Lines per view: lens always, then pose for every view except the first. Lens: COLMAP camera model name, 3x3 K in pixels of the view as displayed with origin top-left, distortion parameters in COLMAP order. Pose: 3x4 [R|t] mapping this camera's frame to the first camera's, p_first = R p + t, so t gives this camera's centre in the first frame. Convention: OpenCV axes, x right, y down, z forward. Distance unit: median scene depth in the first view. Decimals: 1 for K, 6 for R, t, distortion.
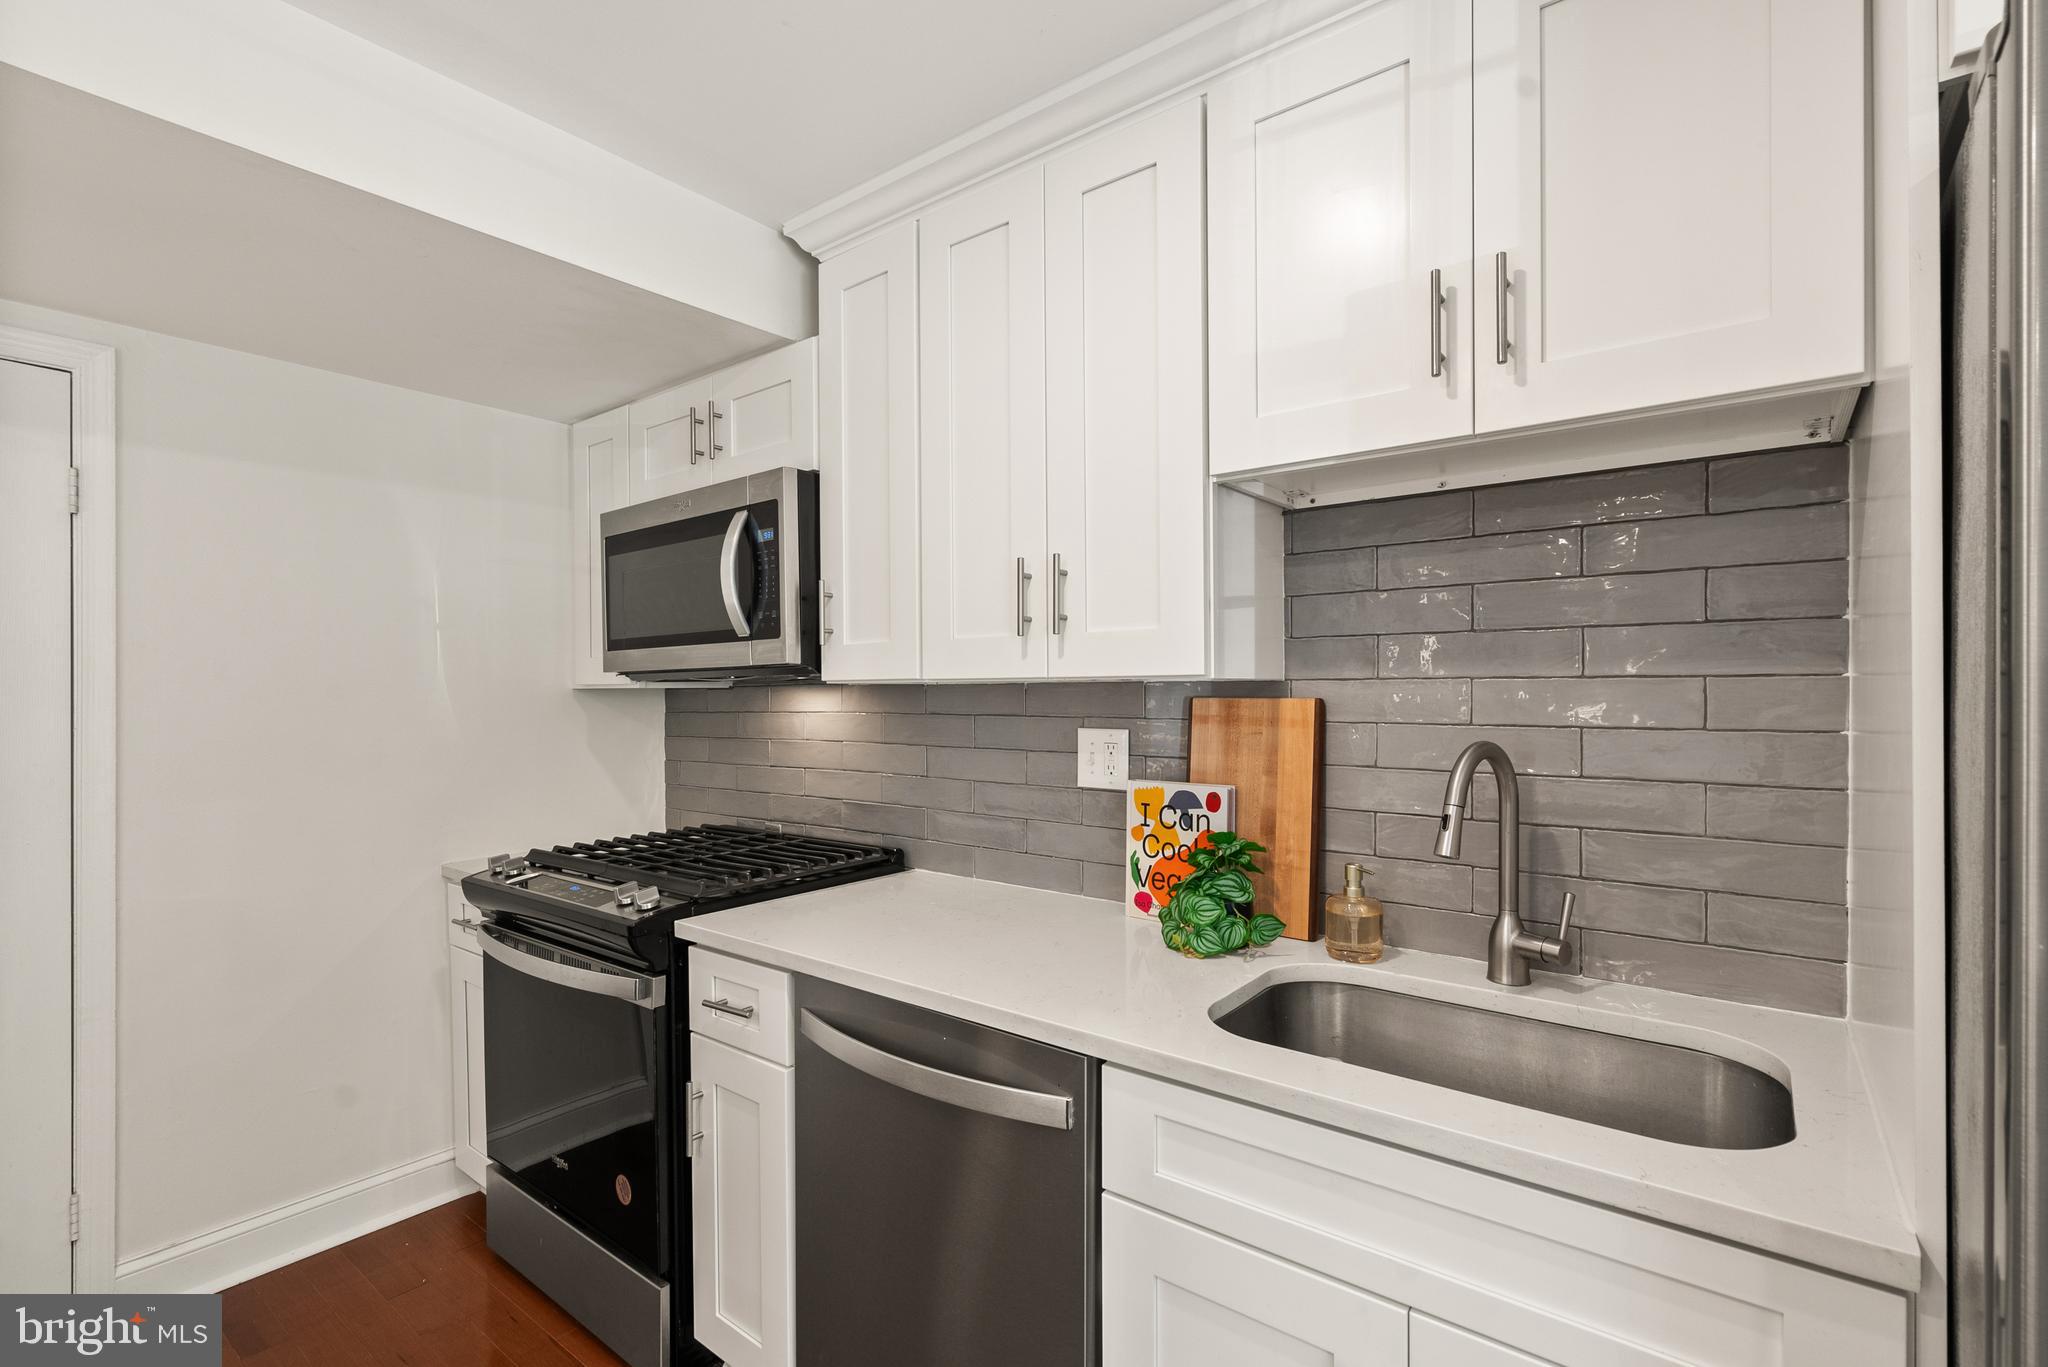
lens RADIAL K [[921.5, 0, 1018.4], [0, 921.5, 692.3], [0, 0, 1]] dist [-0.003148, -0.000424]
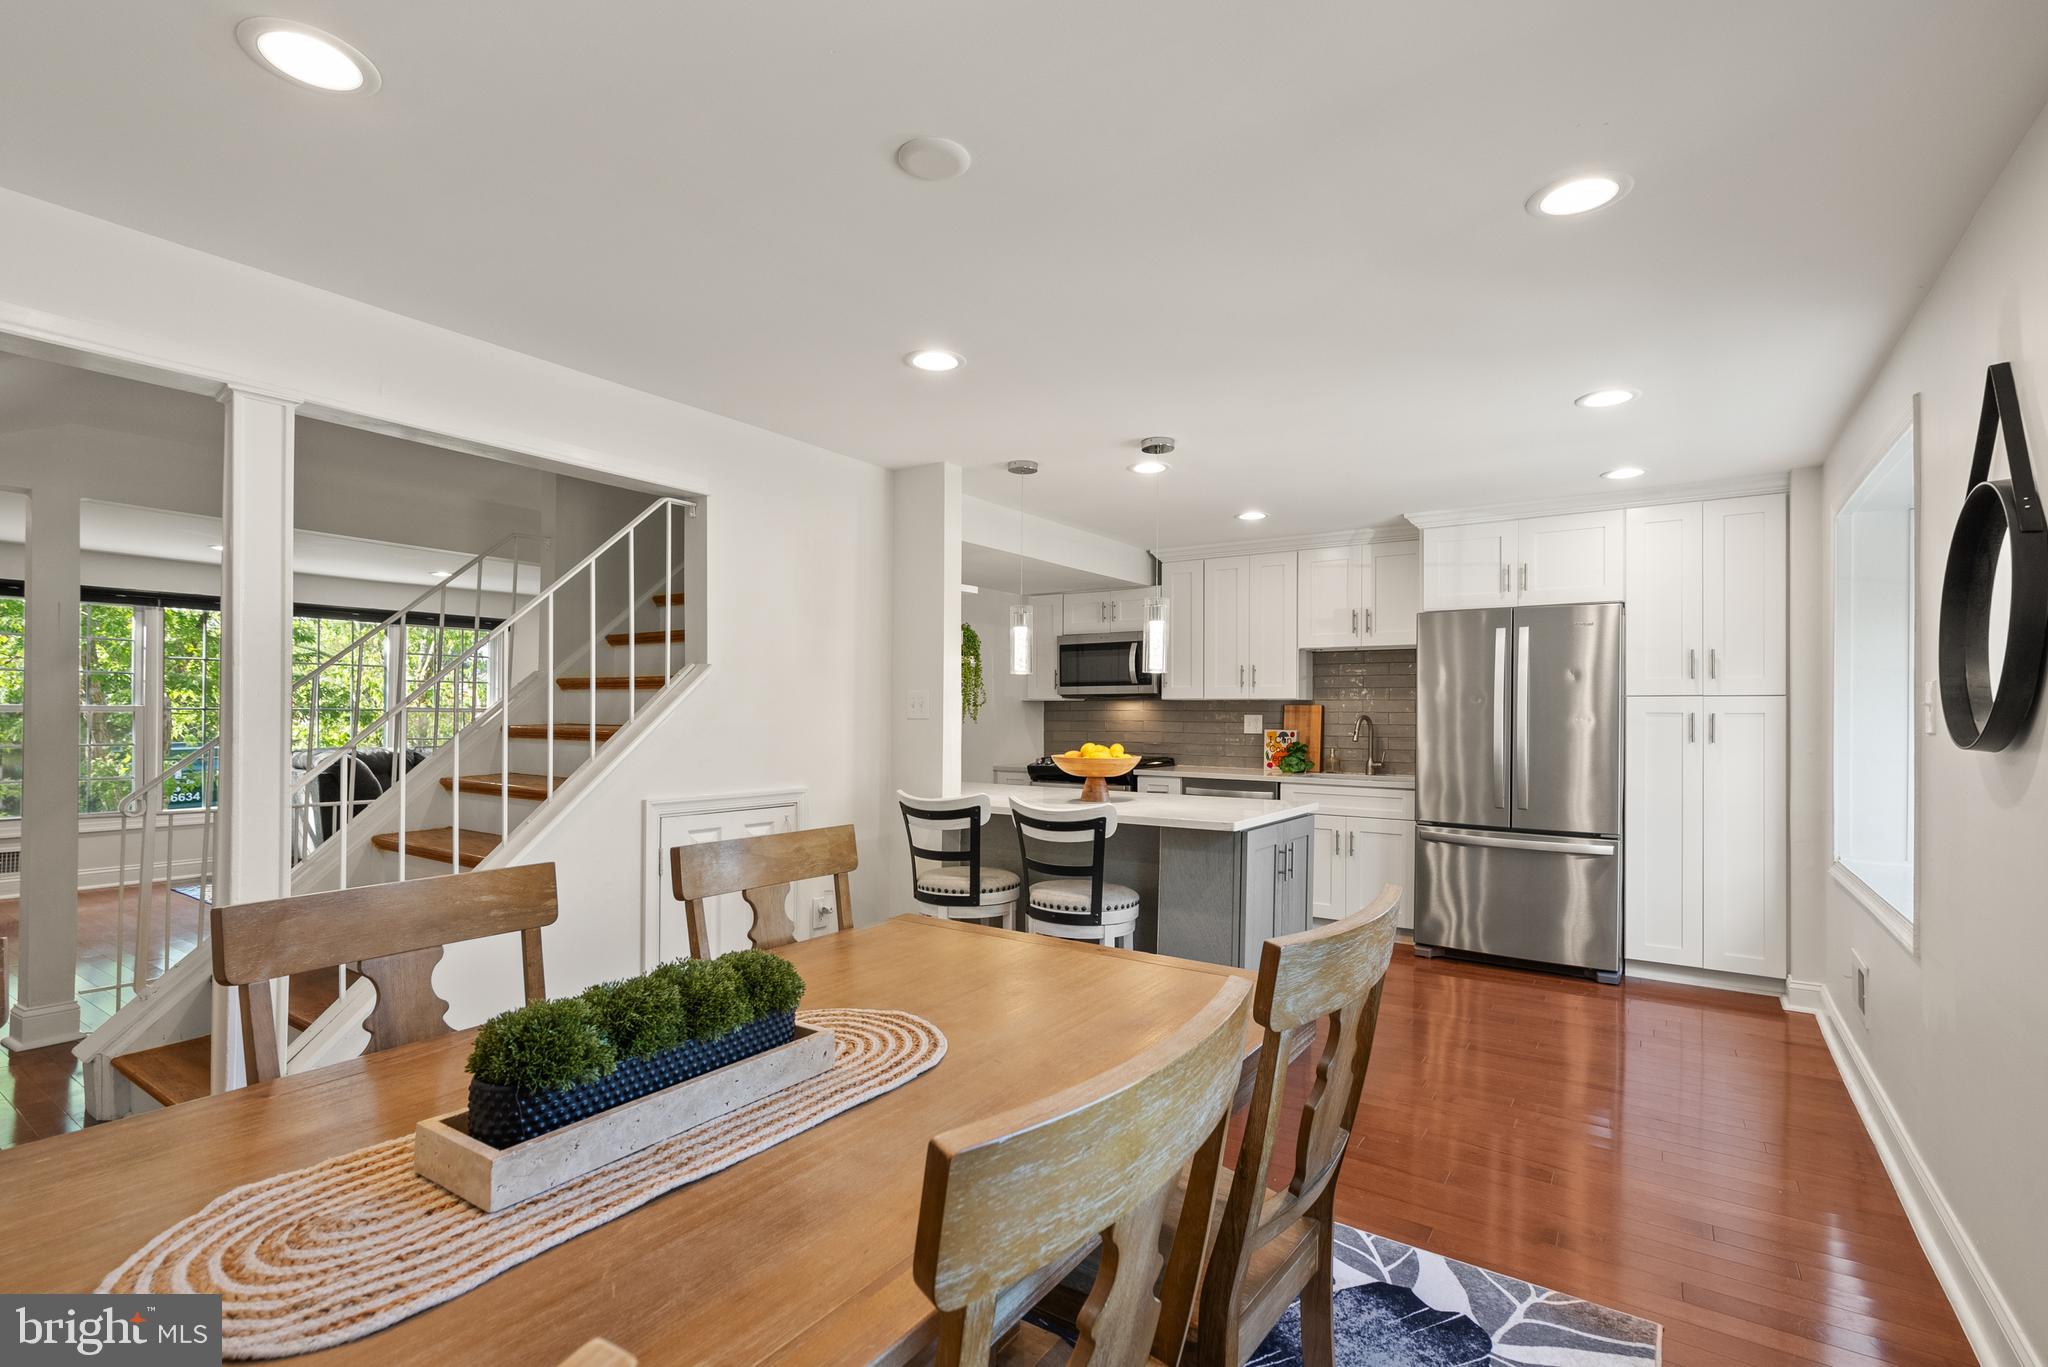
lens RADIAL K [[943.0, 0, 1022.1], [0, 943.0, 707.0], [0, 0, 1]] dist [-0.001168, -0.000128]
pose [[0.997770, 0.011230, 0.065792, -0.904531], [-0.010808, 0.999919, -0.006766, 0.042730], [-0.065863, 0.006040, 0.997810, -2.160600]]
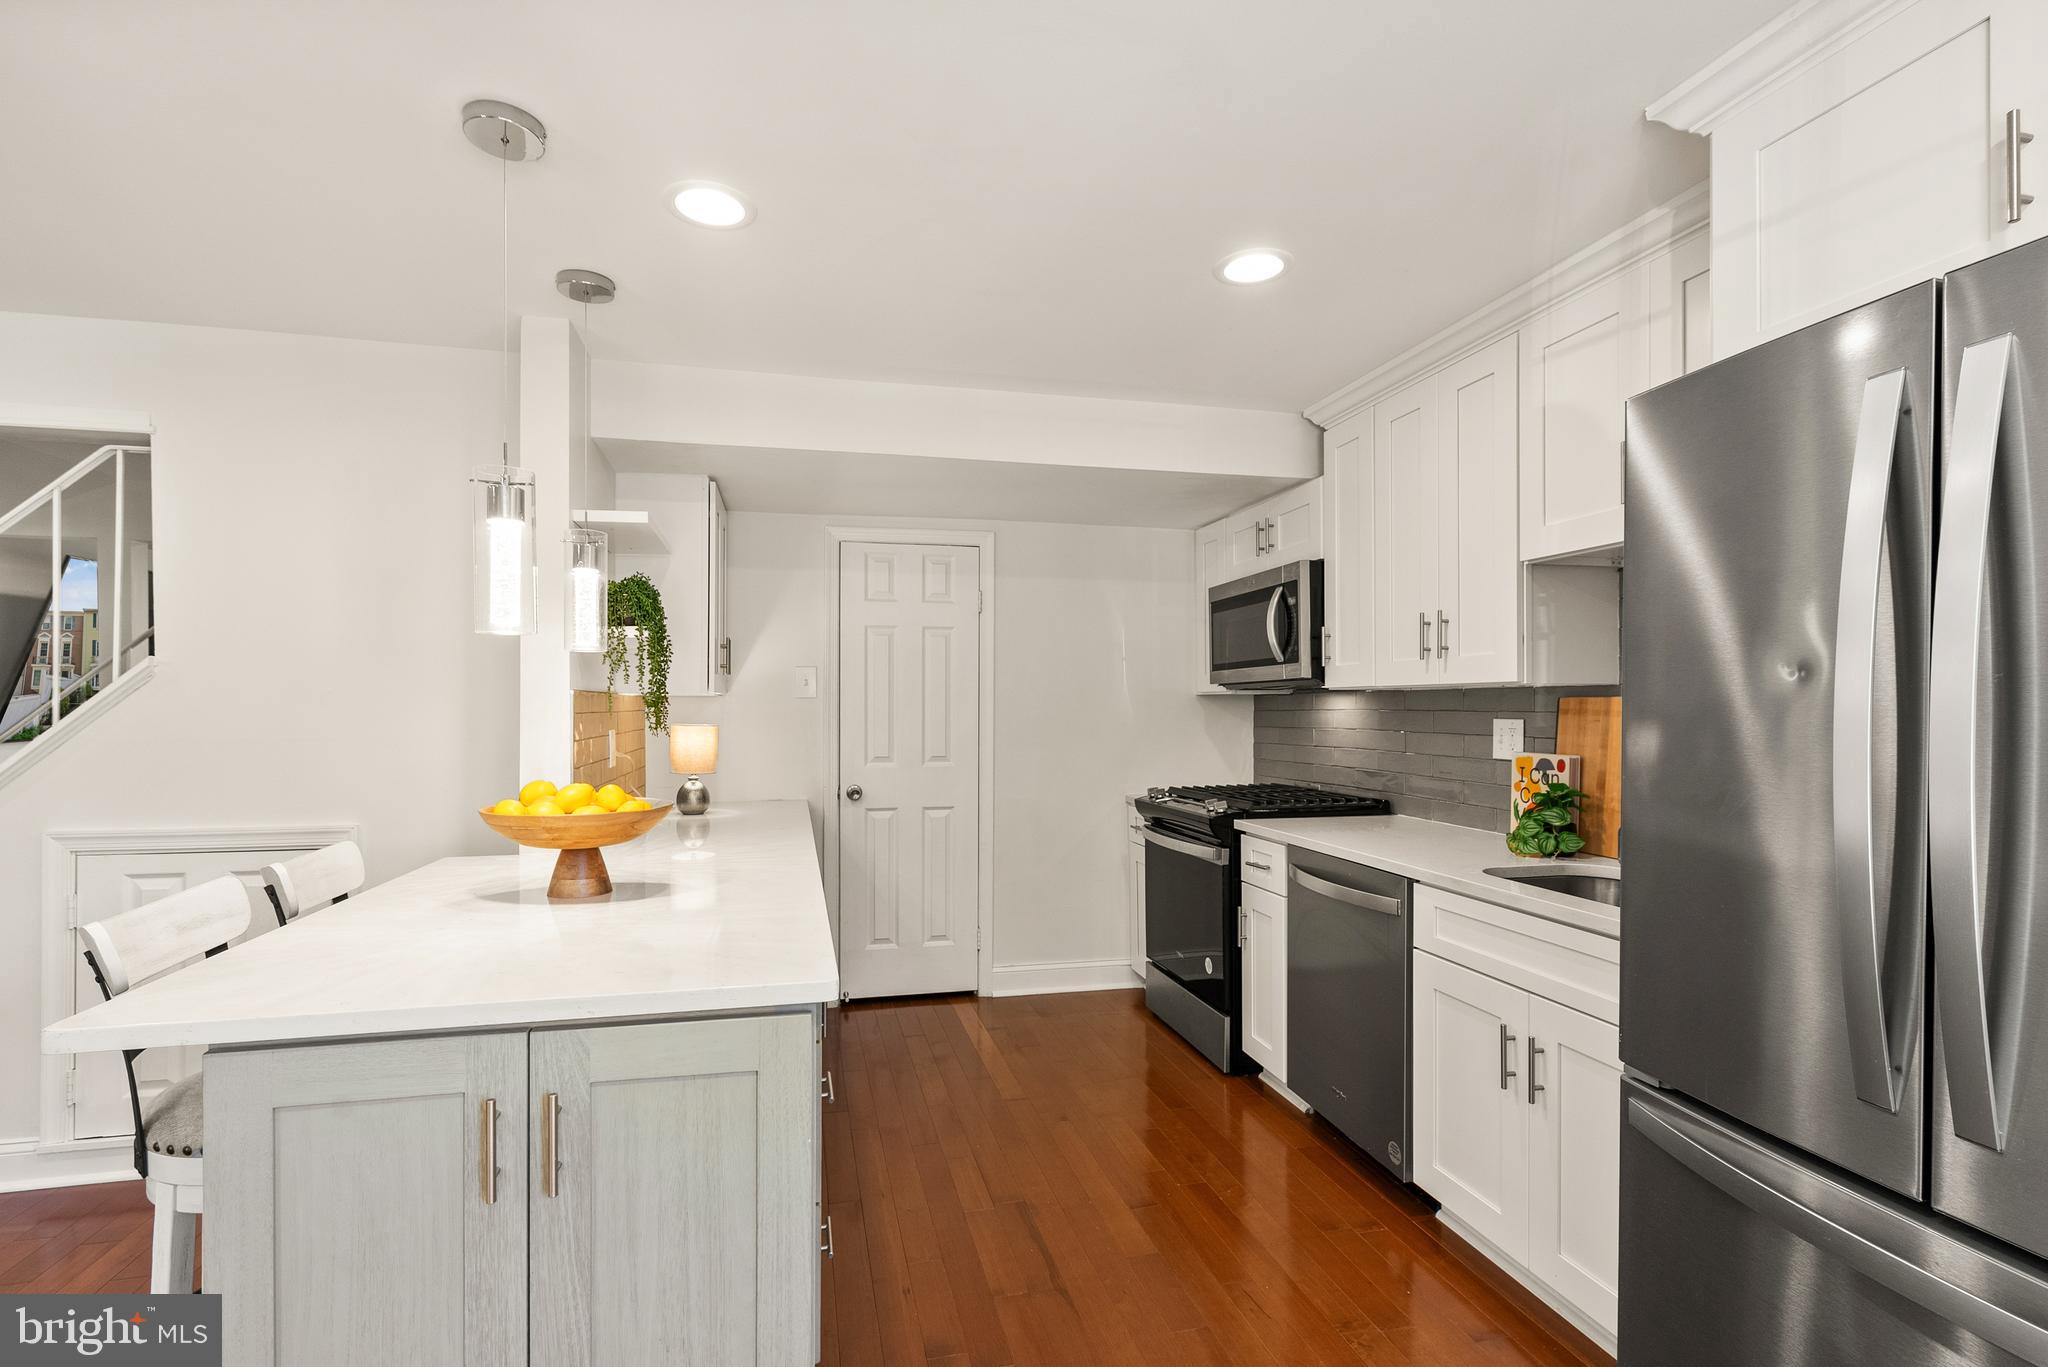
lens RADIAL K [[943.0, 0, 1022.1], [0, 943.0, 707.0], [0, 0, 1]] dist [-0.001168, -0.000128]
pose [[0.783422, 0.005157, -0.621469, 0.411803], [-0.004220, 0.999987, 0.002978, 0.018997], [0.621476, 0.000289, 0.783433, -0.652092]]
